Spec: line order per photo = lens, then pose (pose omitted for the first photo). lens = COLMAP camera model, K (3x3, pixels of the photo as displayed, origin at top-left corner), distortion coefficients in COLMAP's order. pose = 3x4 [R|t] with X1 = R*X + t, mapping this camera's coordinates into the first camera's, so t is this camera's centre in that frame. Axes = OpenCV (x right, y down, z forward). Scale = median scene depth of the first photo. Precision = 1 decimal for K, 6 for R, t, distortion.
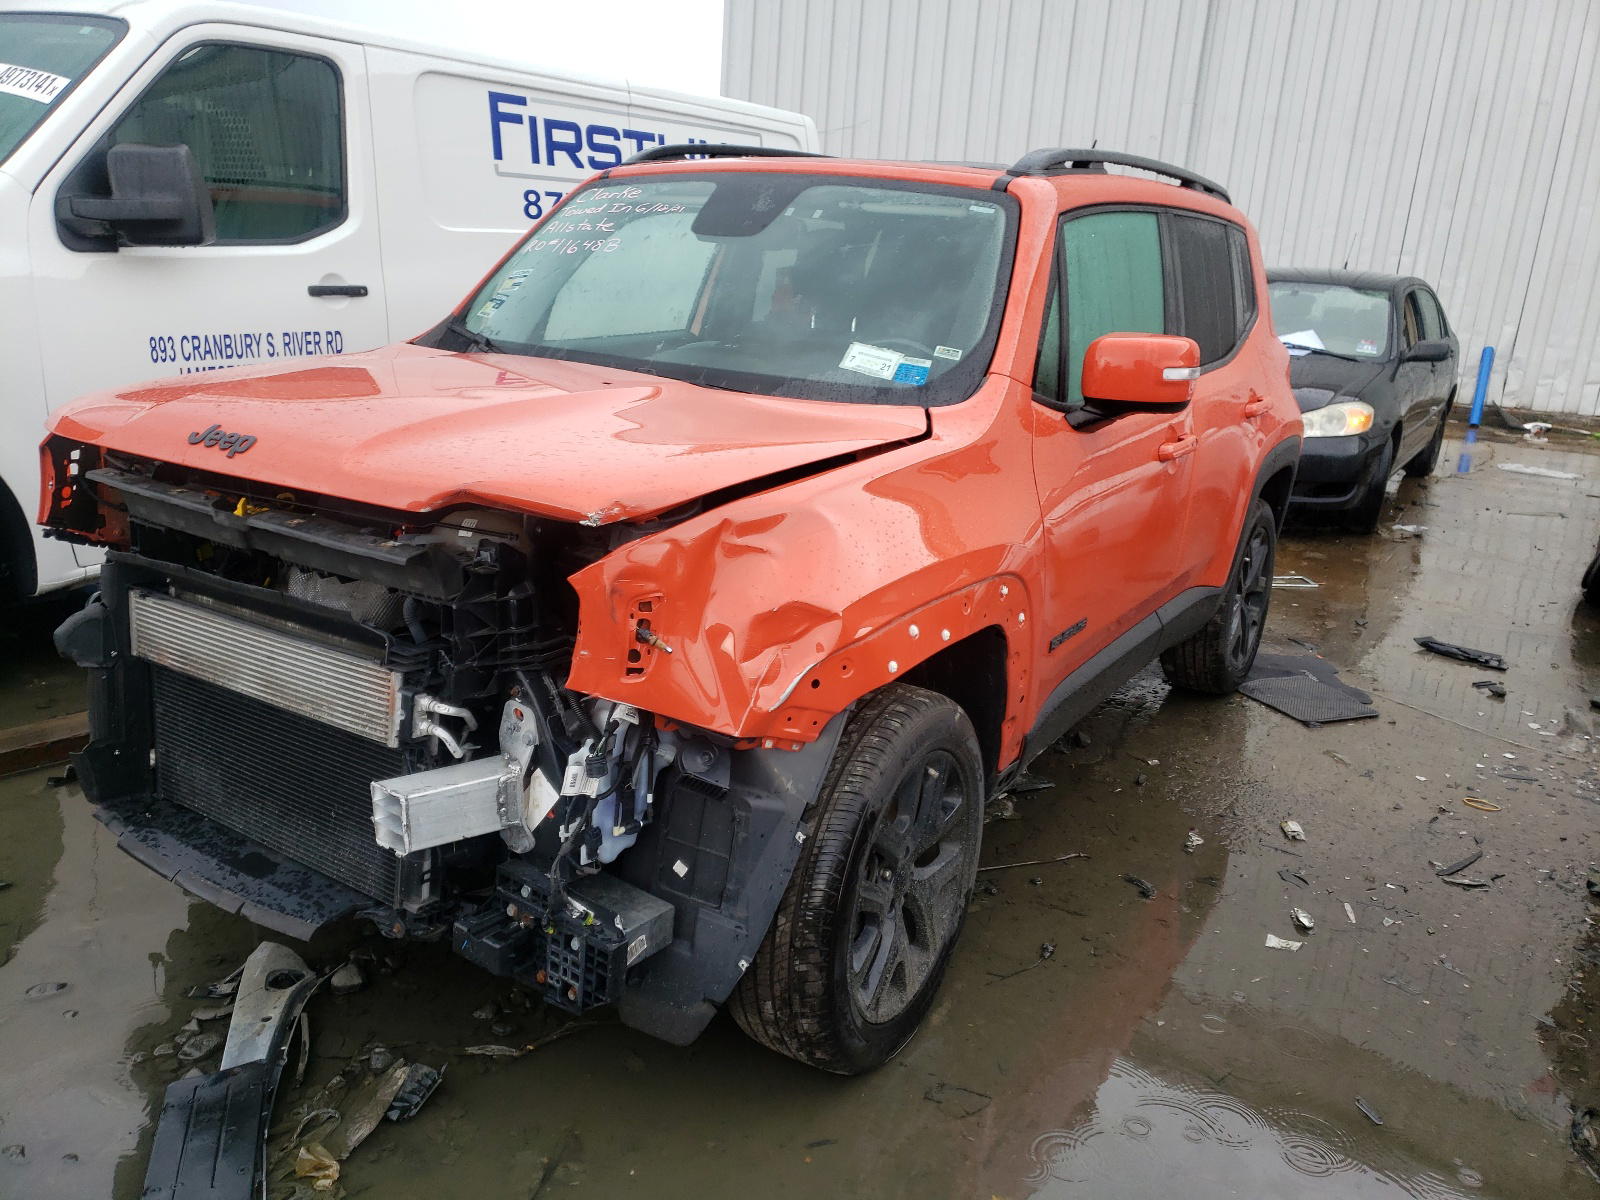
lens RADIAL K [[1252.8, 0, 791.3], [0, 1252.8, 603.8], [0, 0, 1]] dist [-0.001506, -0.002677]
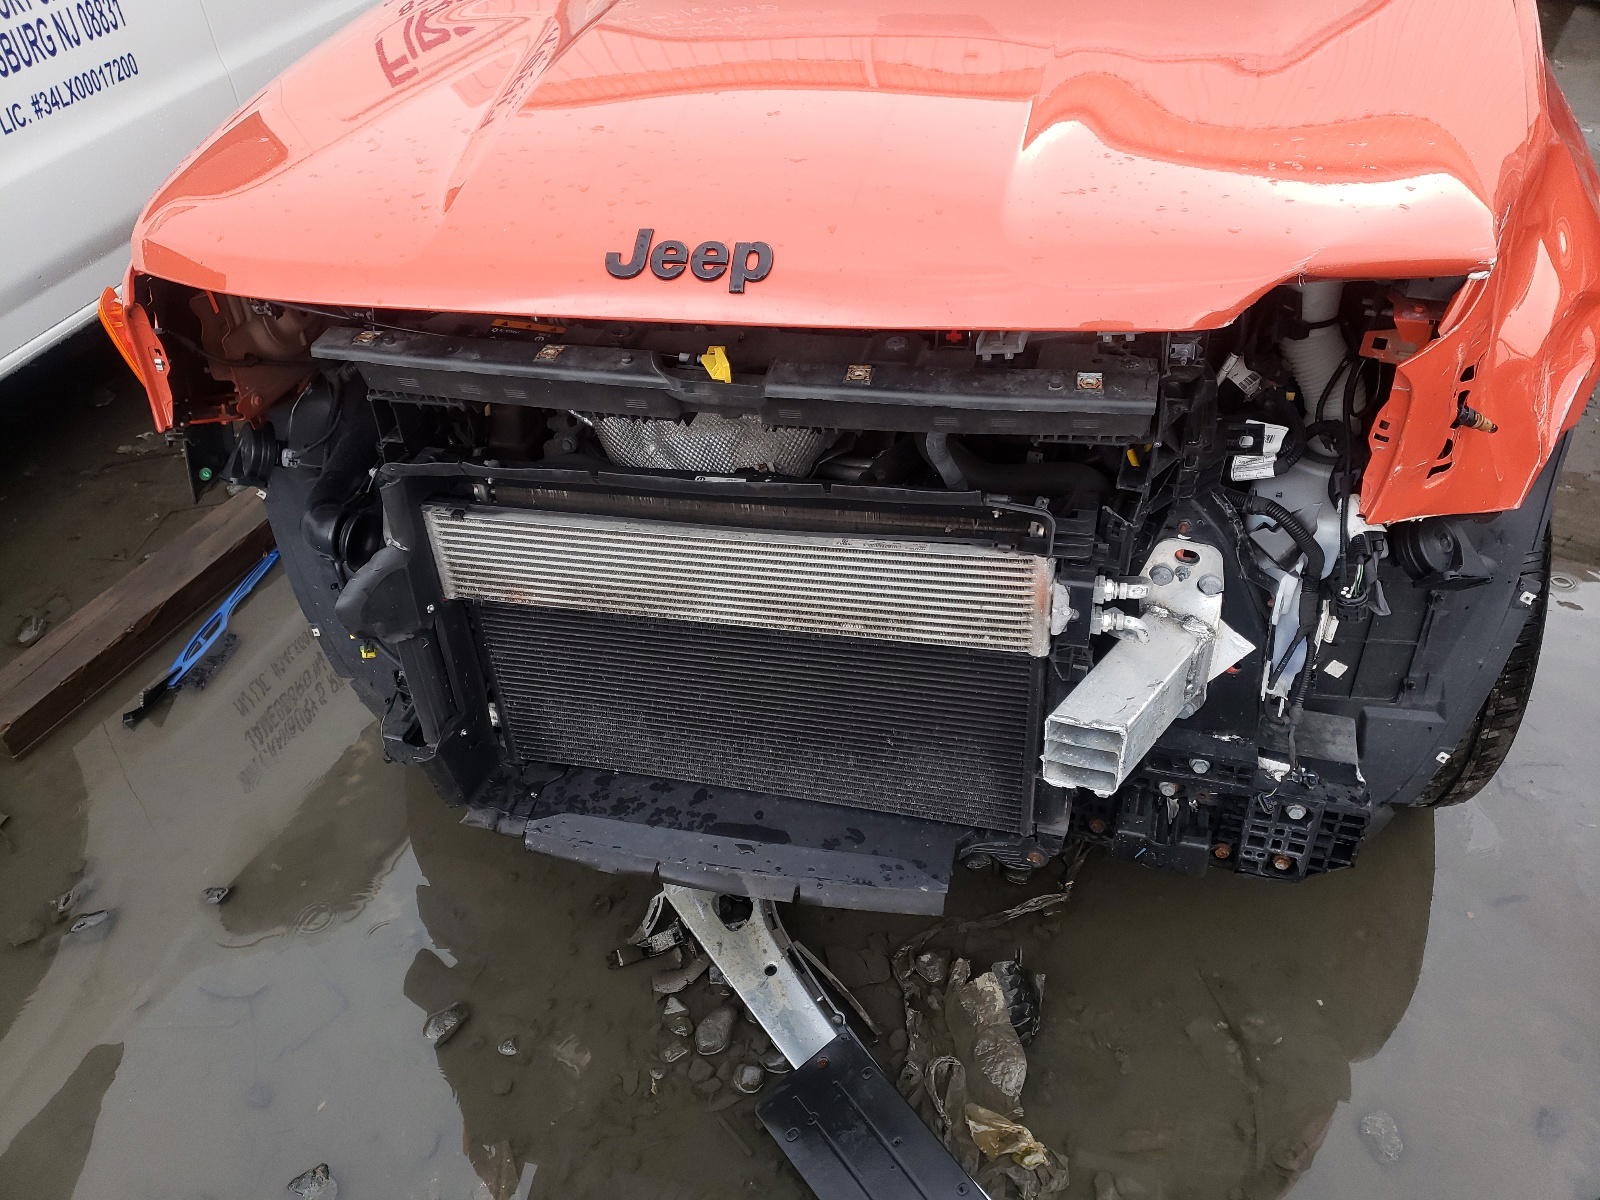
lens RADIAL K [[1213.7, 0, 802.2], [0, 1213.7, 589.6], [0, 0, 1]] dist [-0.005821, -0.012658]
pose [[0.944857, -0.288242, 0.155438, -0.517140], [0.218225, 0.908088, 0.357428, -0.177780], [-0.244177, -0.303798, 0.920915, 0.417919]]
